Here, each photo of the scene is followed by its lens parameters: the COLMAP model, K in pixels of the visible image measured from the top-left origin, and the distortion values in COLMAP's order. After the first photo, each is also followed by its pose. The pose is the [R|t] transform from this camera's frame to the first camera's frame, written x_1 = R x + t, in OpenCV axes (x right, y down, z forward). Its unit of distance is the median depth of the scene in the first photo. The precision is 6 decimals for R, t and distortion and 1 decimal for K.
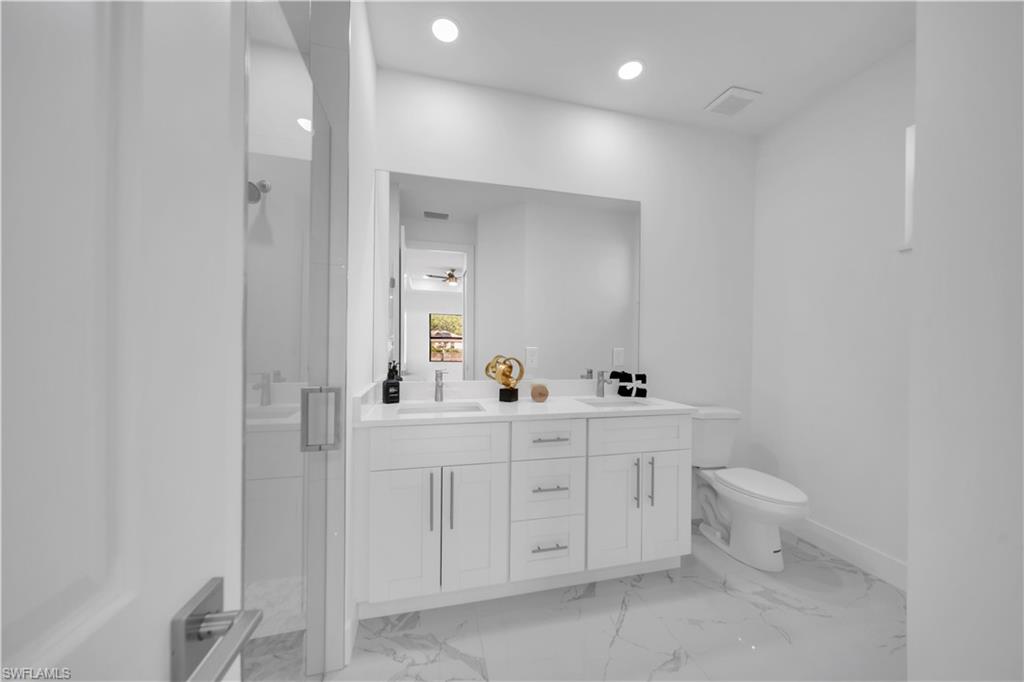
lens RADIAL K [[352.1, 0, 510.3], [0, 352.1, 346.5], [0, 0, 1]] dist [0.000264, -0.000287]
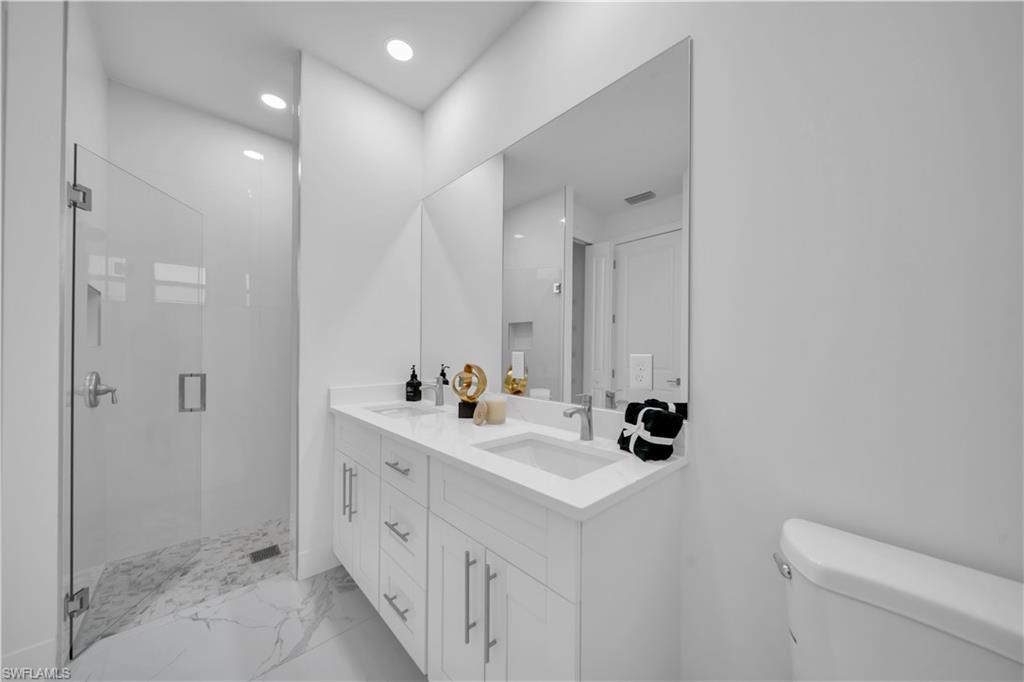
lens RADIAL K [[352.1, 0, 510.3], [0, 352.1, 346.5], [0, 0, 1]] dist [0.000264, -0.000287]
pose [[0.512233, -0.009920, -0.858789, 1.085827], [-0.006874, 0.999854, -0.015649, 0.002261], [0.858819, 0.013920, 0.512090, 0.935247]]
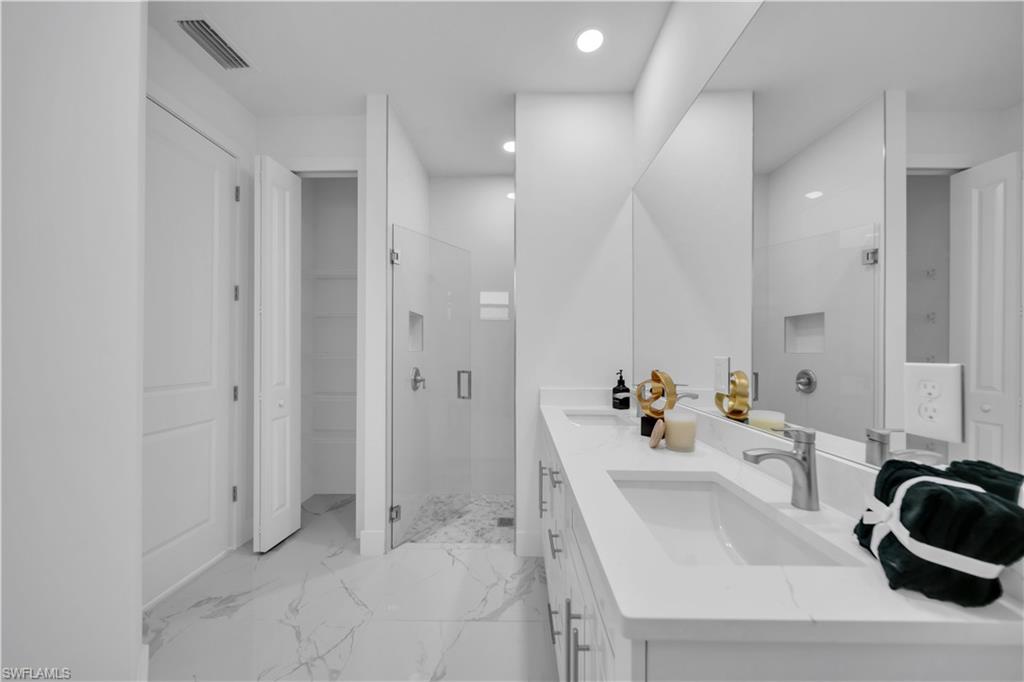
lens RADIAL K [[352.1, 0, 510.3], [0, 352.1, 346.5], [0, 0, 1]] dist [0.000264, -0.000287]
pose [[-0.223472, -0.019106, -0.974523, 1.028957], [-0.008886, 0.999806, -0.017564, -0.002517], [0.974670, 0.004735, -0.223598, 1.247109]]
